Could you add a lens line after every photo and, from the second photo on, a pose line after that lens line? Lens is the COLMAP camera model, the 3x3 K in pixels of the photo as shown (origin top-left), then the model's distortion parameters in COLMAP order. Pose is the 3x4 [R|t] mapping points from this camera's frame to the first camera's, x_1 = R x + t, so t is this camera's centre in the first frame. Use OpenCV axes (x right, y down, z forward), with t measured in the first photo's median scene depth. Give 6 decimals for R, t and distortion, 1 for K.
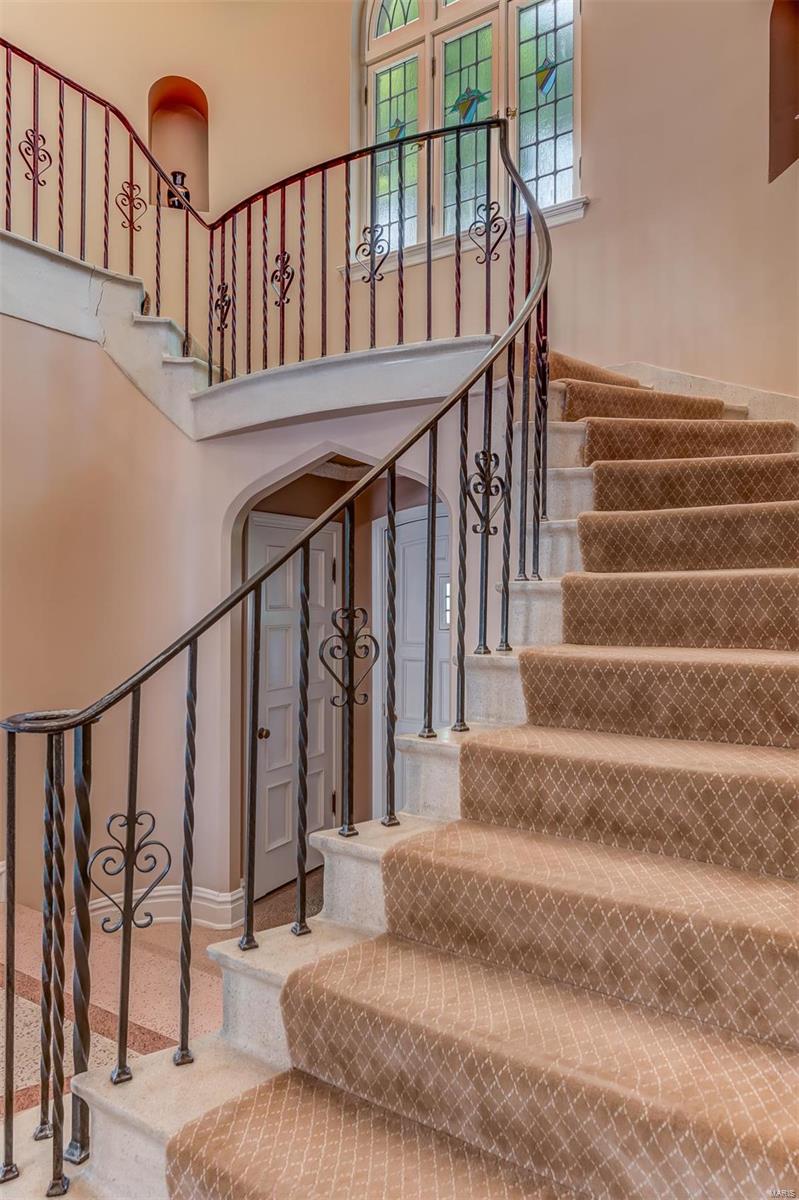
lens RADIAL K [[801.0, 0, 399.5], [0, 801.0, 600.0], [0, 0, 1]] dist [0.000405, 0.000699]
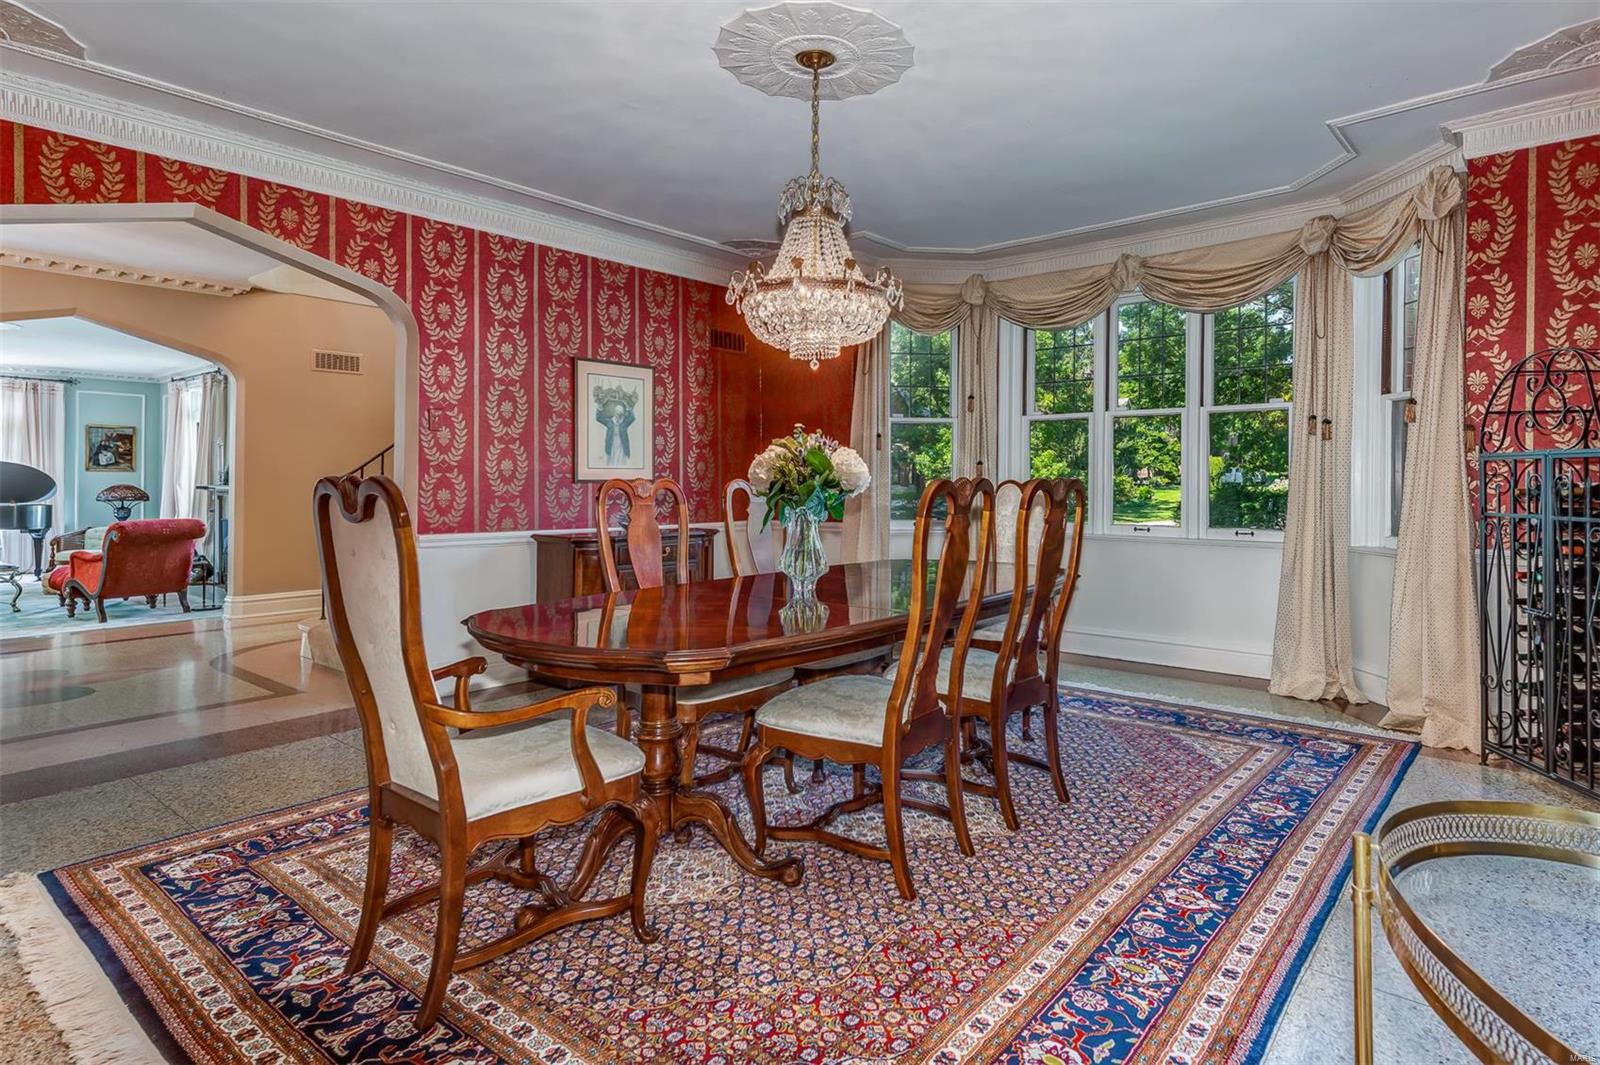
lens RADIAL K [[877.4, 0, 908.5], [0, 877.4, 483.0], [0, 0, 1]] dist [-0.002433, 0.000067]
pose [[0.998193, 0.008236, -0.059530, 0.830799], [-0.008198, 0.999966, 0.000890, 0.058829], [0.059535, -0.000400, 0.998226, -0.959107]]
